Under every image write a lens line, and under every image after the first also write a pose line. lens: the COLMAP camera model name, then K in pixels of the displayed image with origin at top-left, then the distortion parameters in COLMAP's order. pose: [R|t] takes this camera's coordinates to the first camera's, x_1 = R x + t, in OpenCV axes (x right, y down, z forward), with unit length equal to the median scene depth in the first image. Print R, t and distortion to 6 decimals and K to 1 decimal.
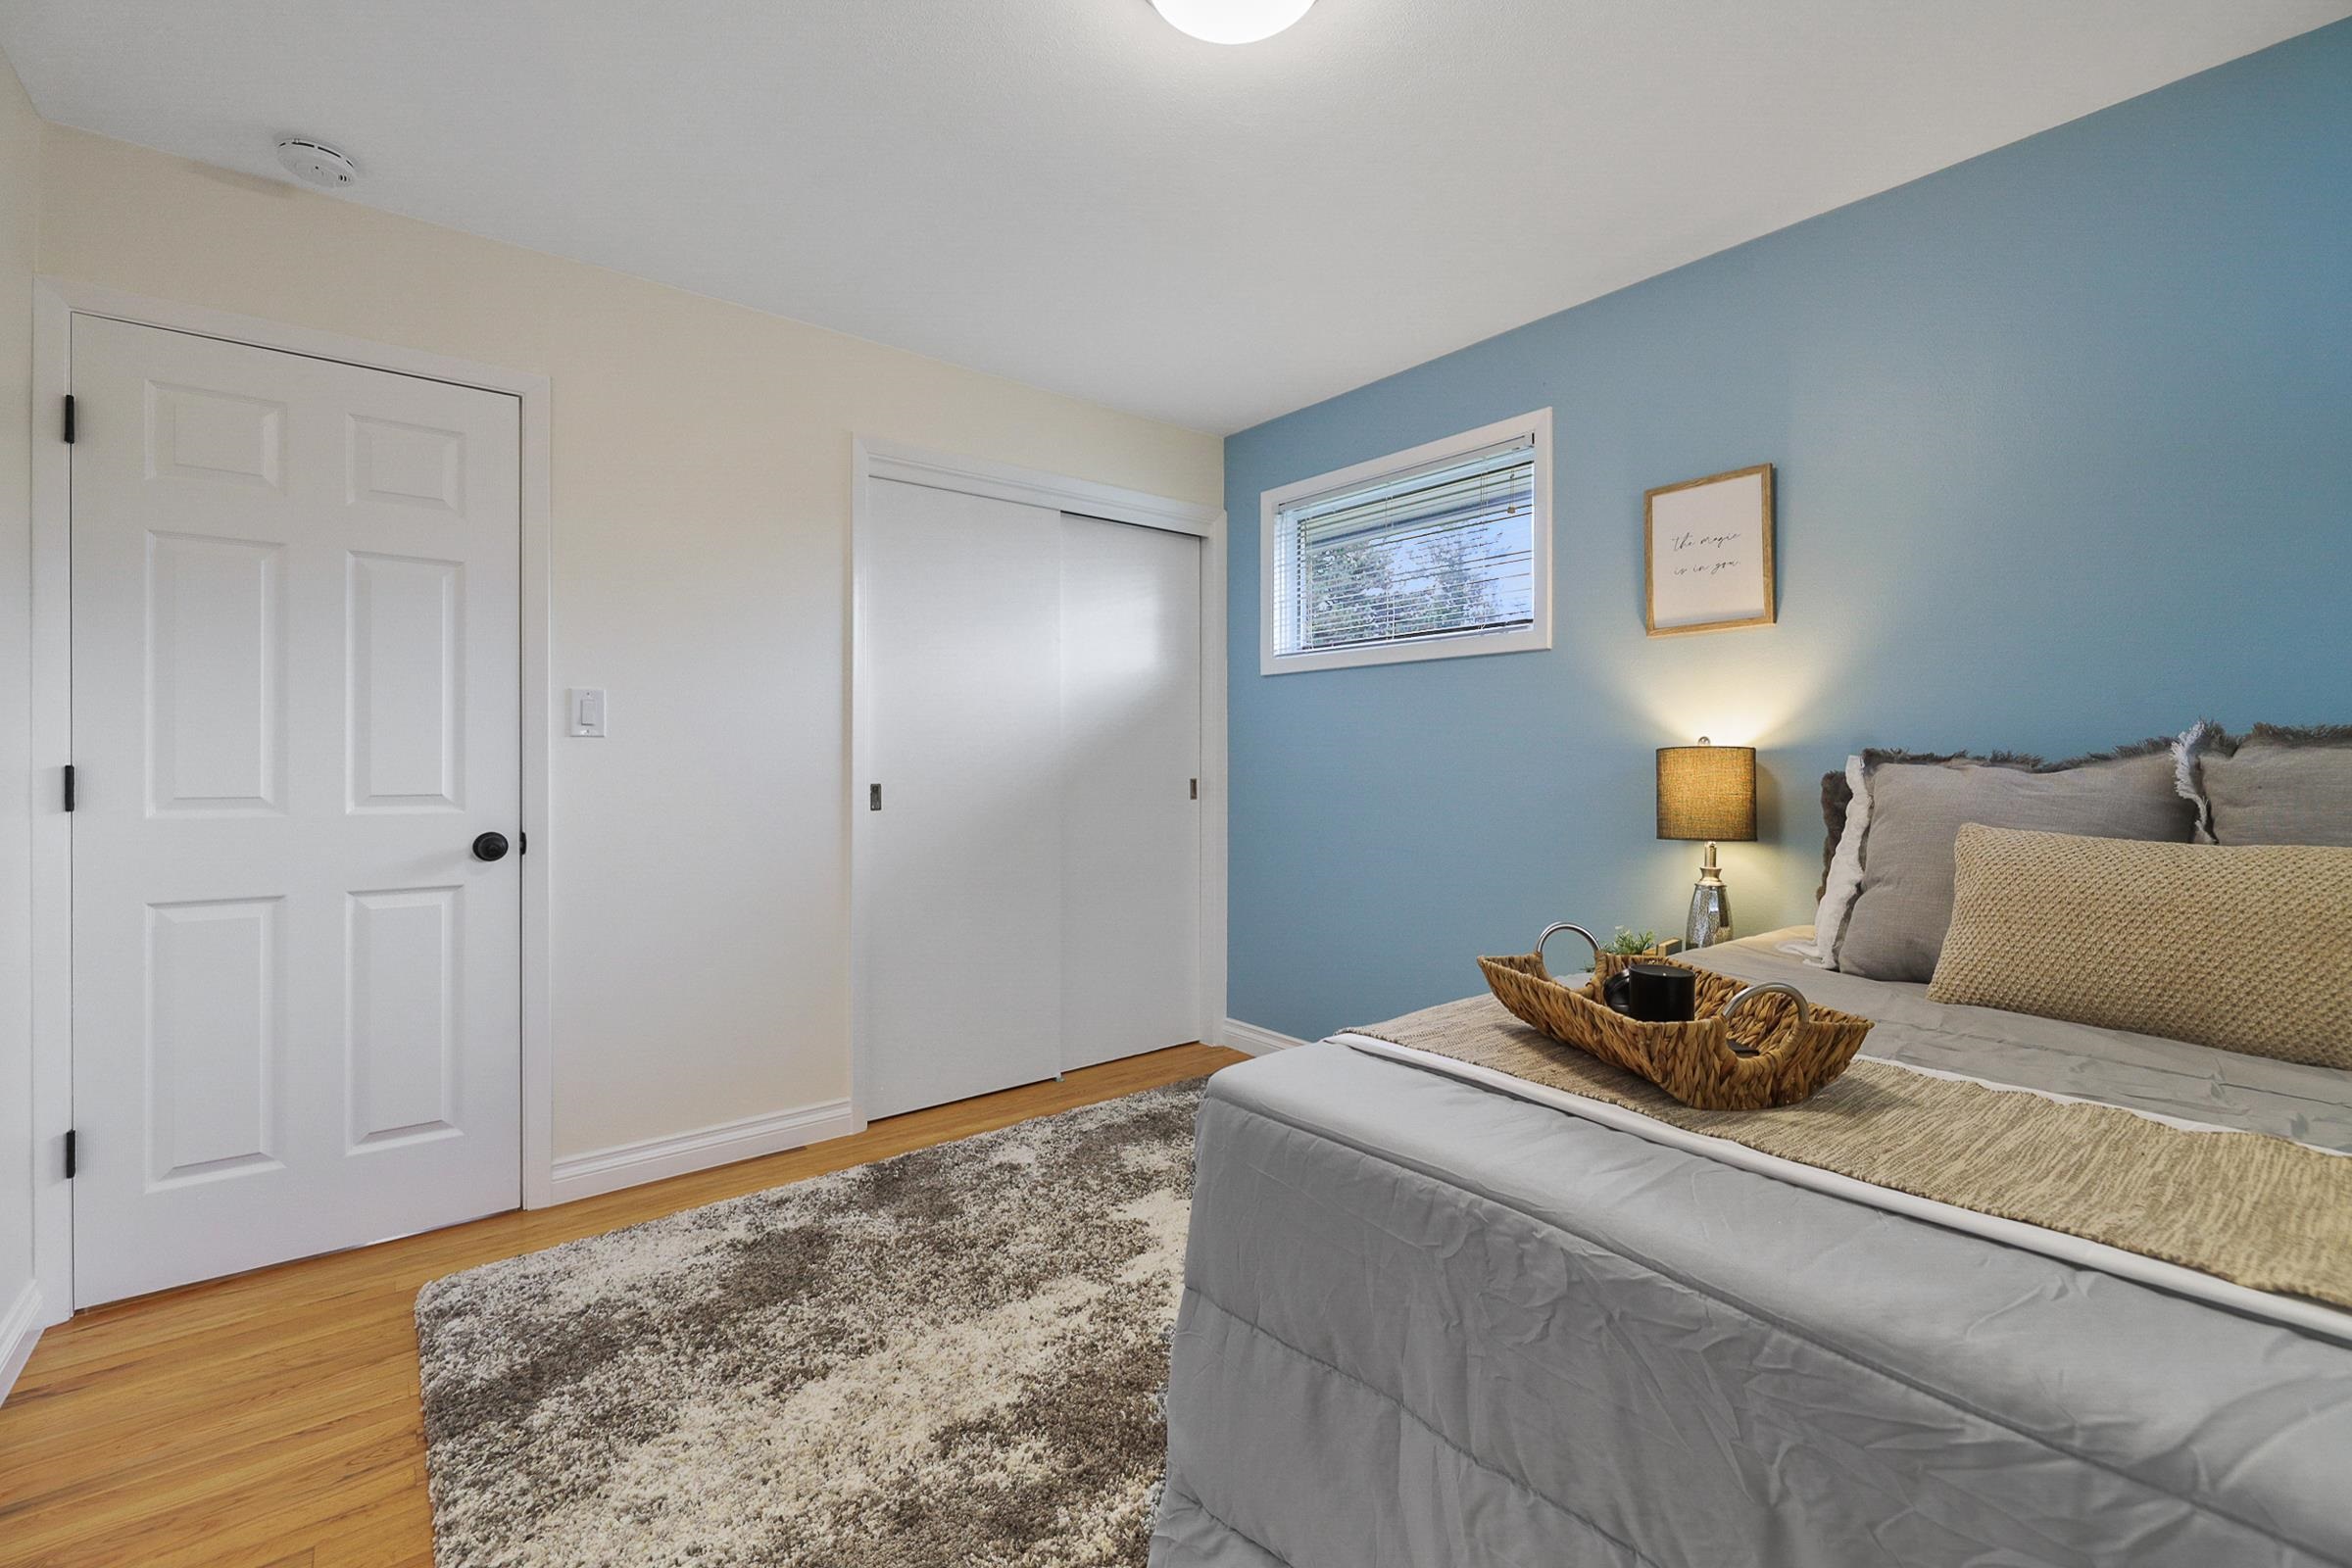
lens RADIAL K [[974.3, 0, 1185.4], [0, 974.3, 759.2], [0, 0, 1]] dist [-0.002737, 0.000562]
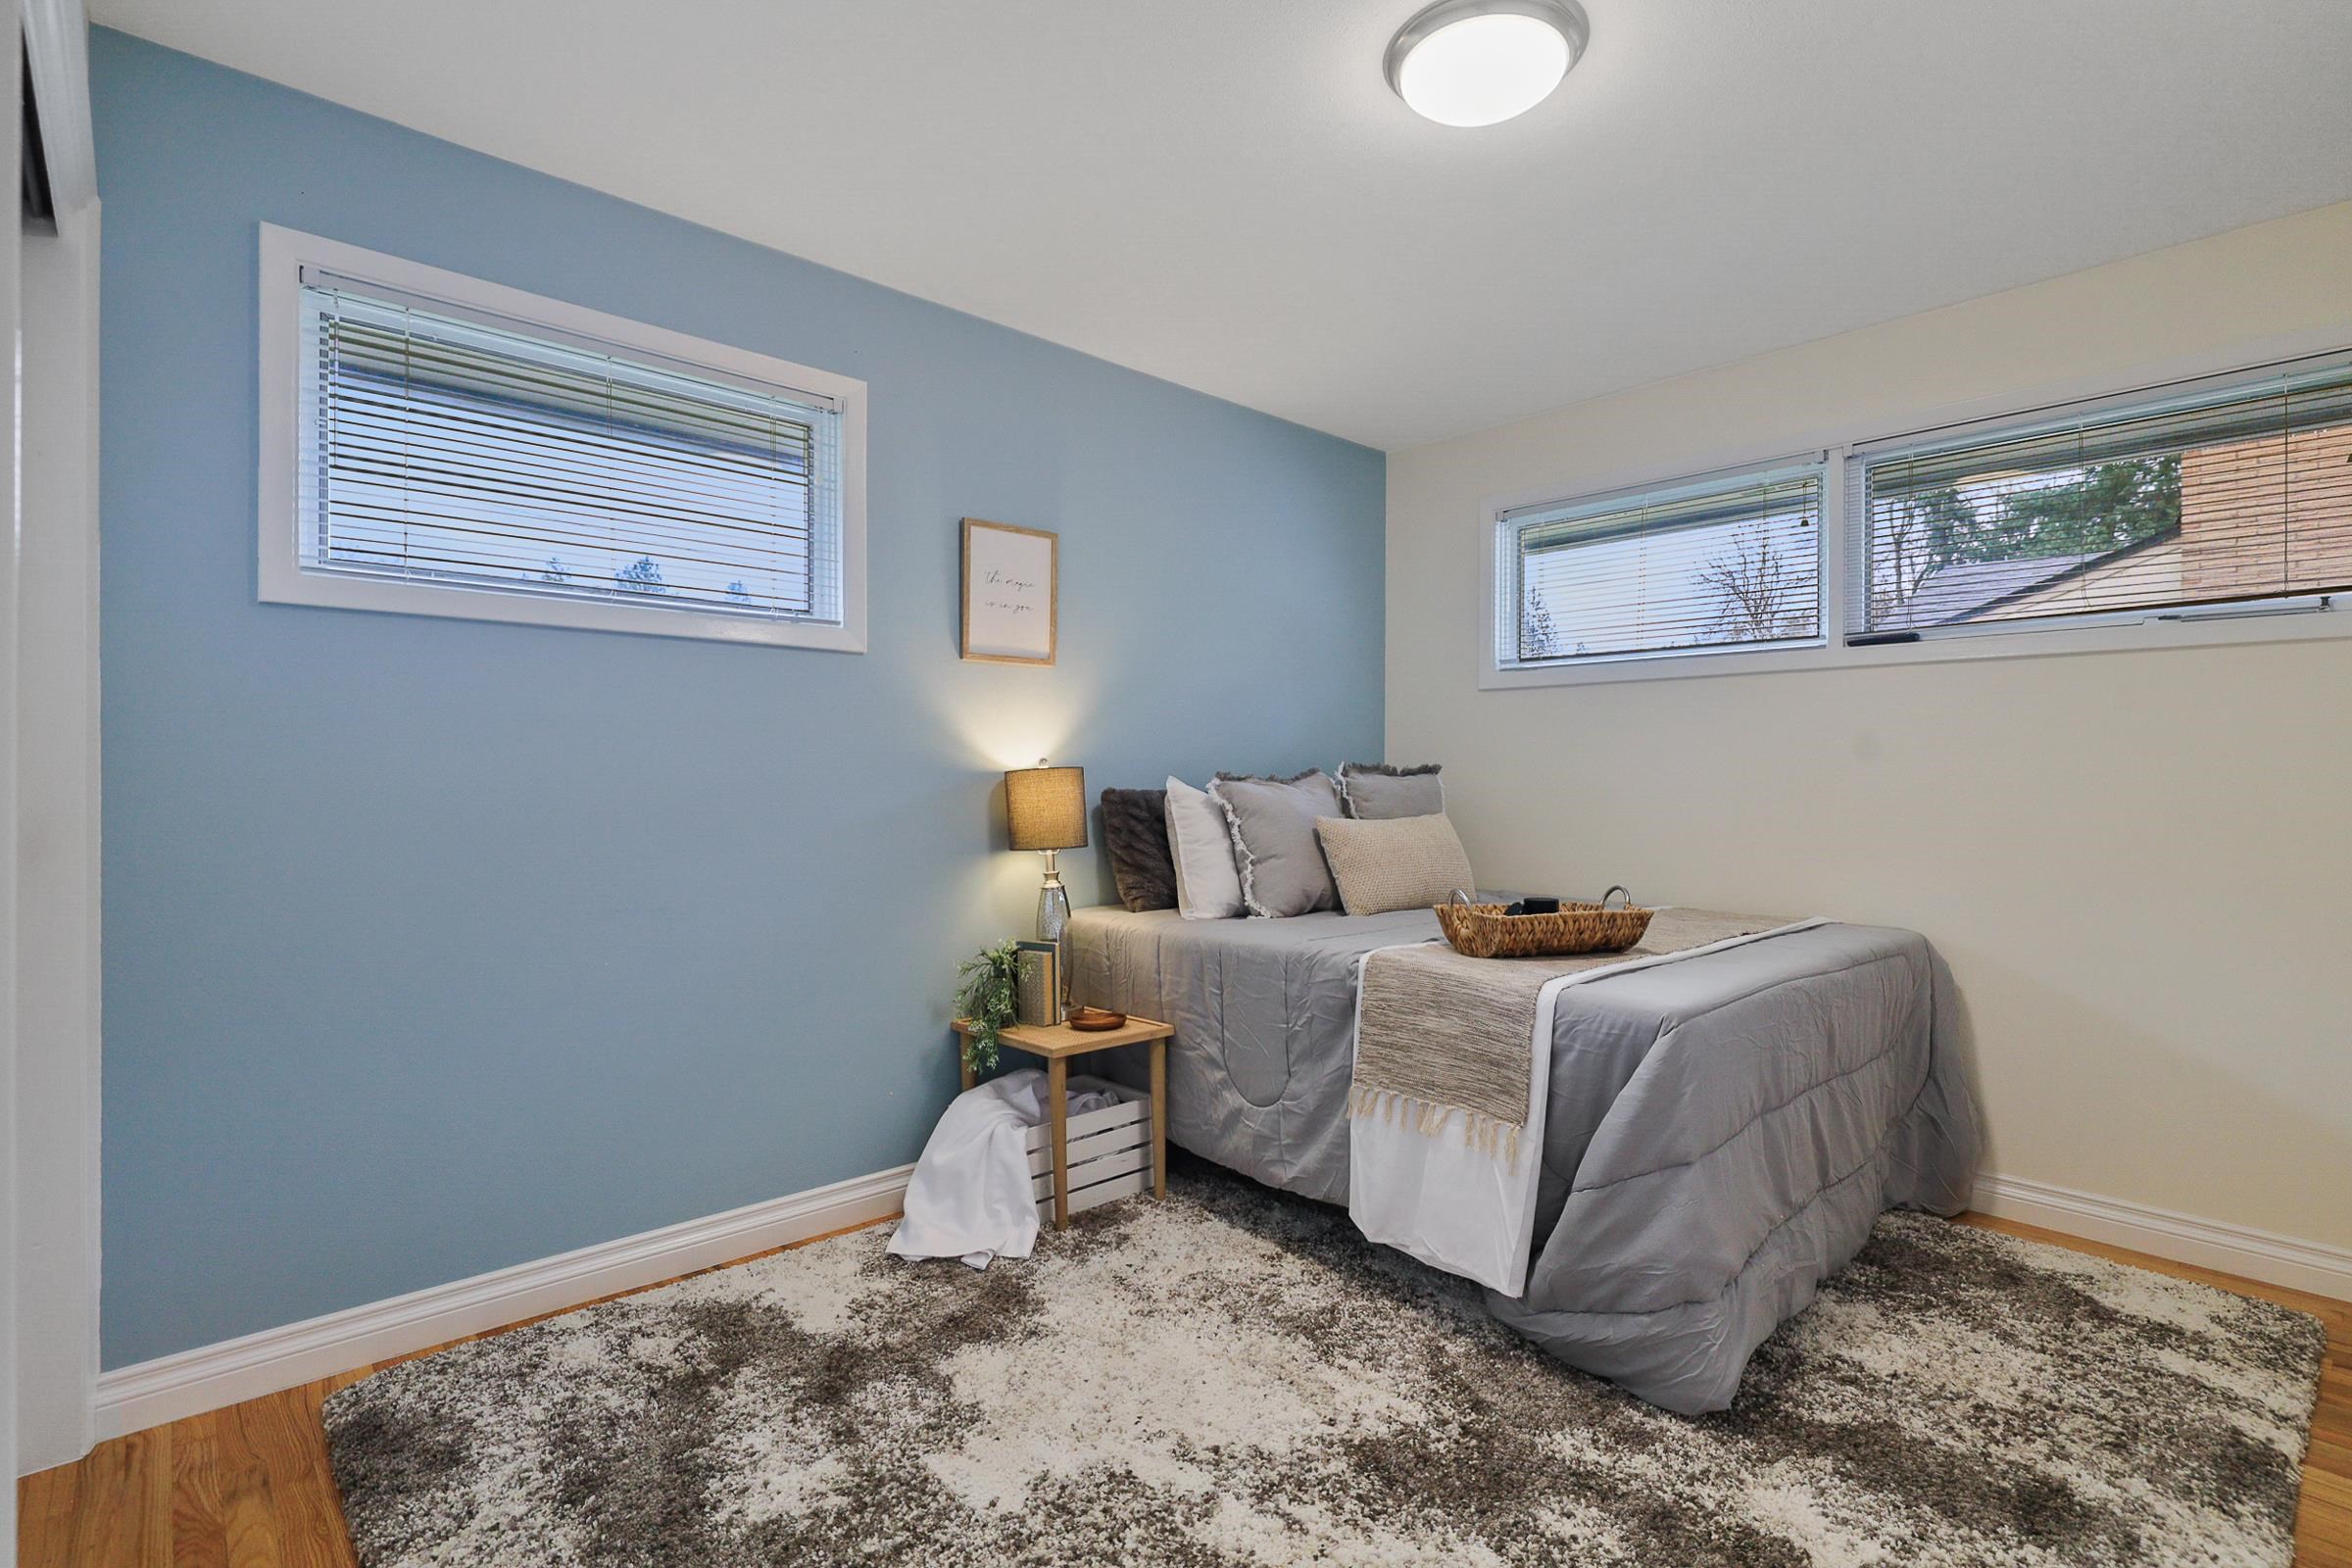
lens RADIAL K [[1091.6, 0, 1177.2], [0, 1091.6, 775.6], [0, 0, 1]] dist [-0.001421, -0.000391]
pose [[-0.044362, -0.003837, 0.999008, -0.703965], [-0.009121, 0.999953, 0.003436, -0.008244], [-0.998974, -0.008959, -0.044395, 0.836082]]
